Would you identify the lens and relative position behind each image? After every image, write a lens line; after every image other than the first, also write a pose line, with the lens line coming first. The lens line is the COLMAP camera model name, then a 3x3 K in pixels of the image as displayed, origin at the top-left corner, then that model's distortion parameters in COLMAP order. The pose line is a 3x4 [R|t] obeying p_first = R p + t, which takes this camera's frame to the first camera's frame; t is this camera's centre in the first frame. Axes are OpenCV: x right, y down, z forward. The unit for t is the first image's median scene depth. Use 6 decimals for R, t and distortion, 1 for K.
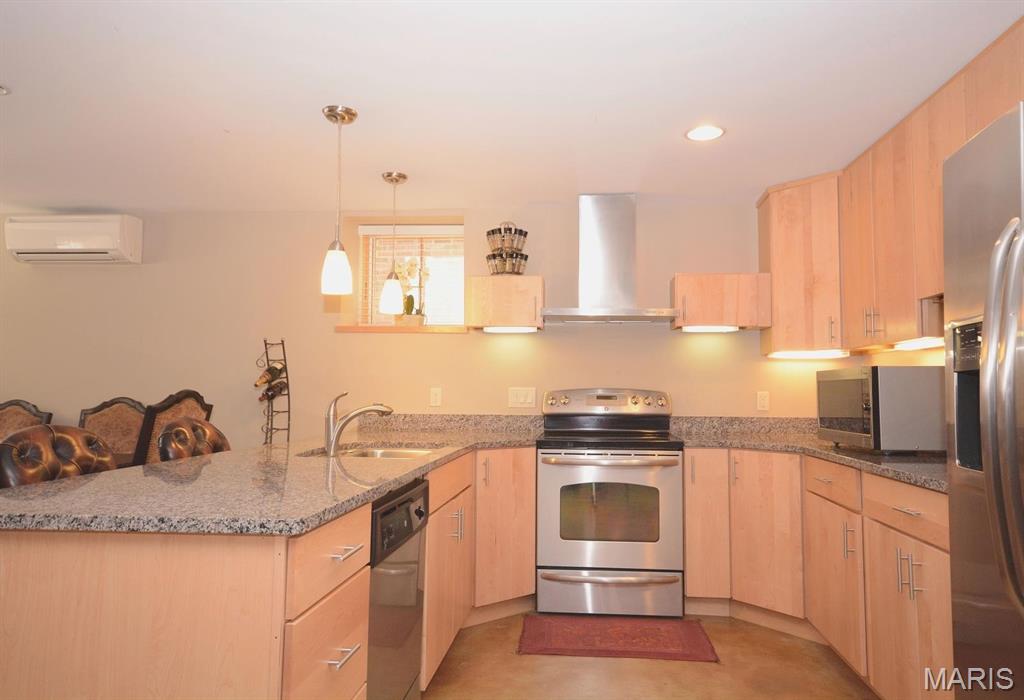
lens RADIAL K [[687.5, 0, 514.5], [0, 687.5, 329.9], [0, 0, 1]] dist [-0.107501, -0.000677]
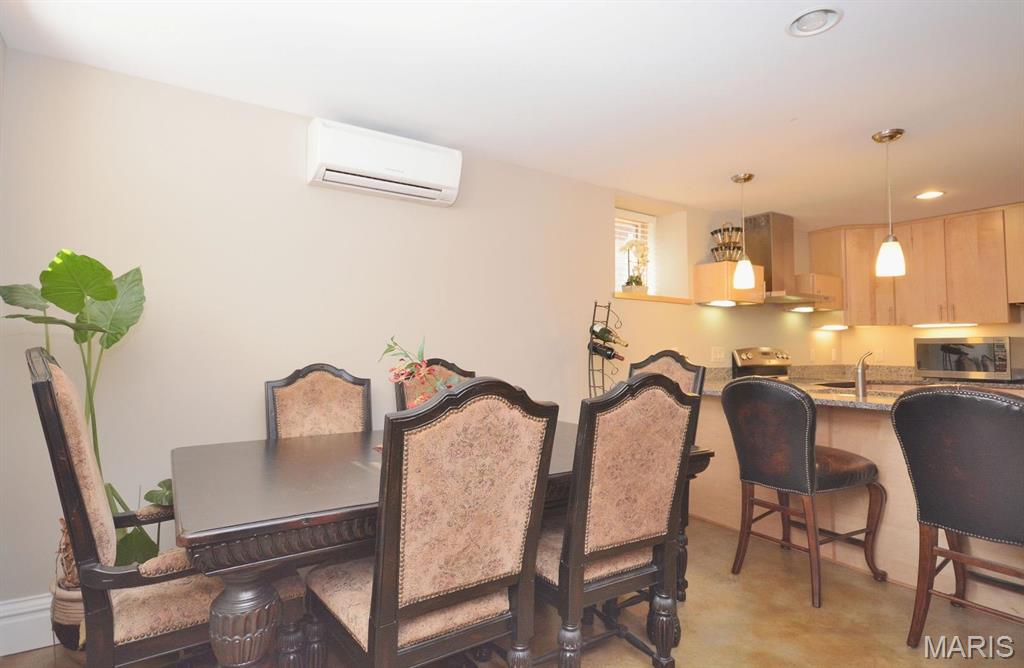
lens RADIAL K [[527.3, 0, 509.1], [0, 527.3, 325.9], [0, 0, 1]] dist [0.001477, -0.001166]
pose [[0.782401, 0.022346, 0.622374, -0.974654], [-0.051483, 0.998256, 0.028878, 0.034094], [-0.620643, -0.054635, 0.782187, 0.449177]]
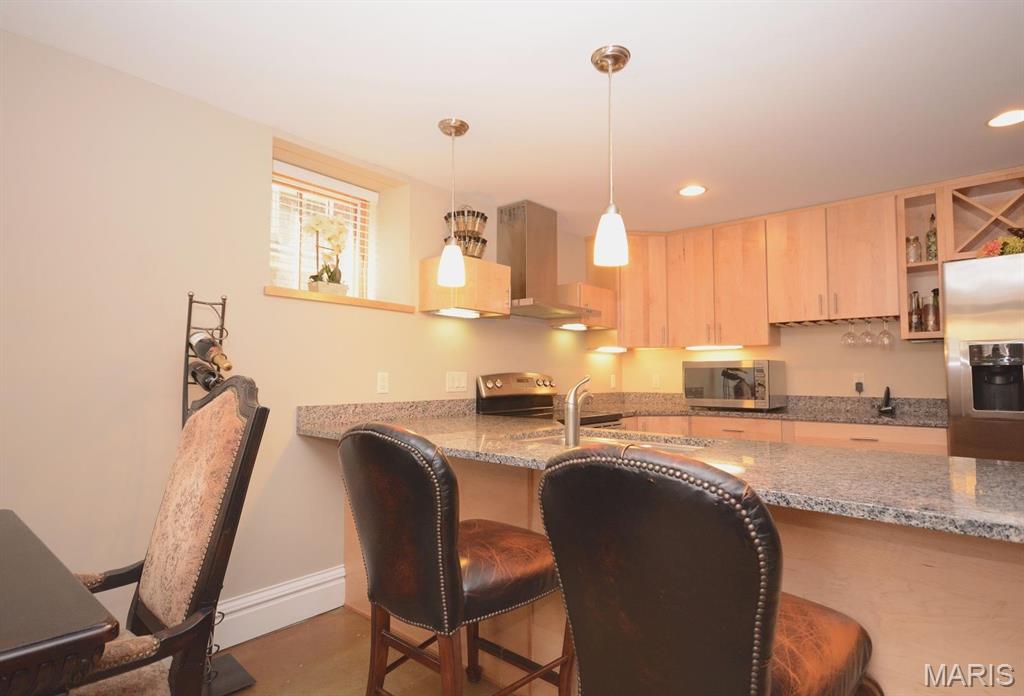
lens RADIAL K [[536.4, 0, 539.8], [0, 536.4, 345.2], [0, 0, 1]] dist [-0.000523, -0.000006]
pose [[0.541972, 0.041193, 0.839386, -0.593443], [-0.068040, 0.997670, -0.005028, 0.040816], [-0.837637, -0.054387, 0.543512, 0.473686]]
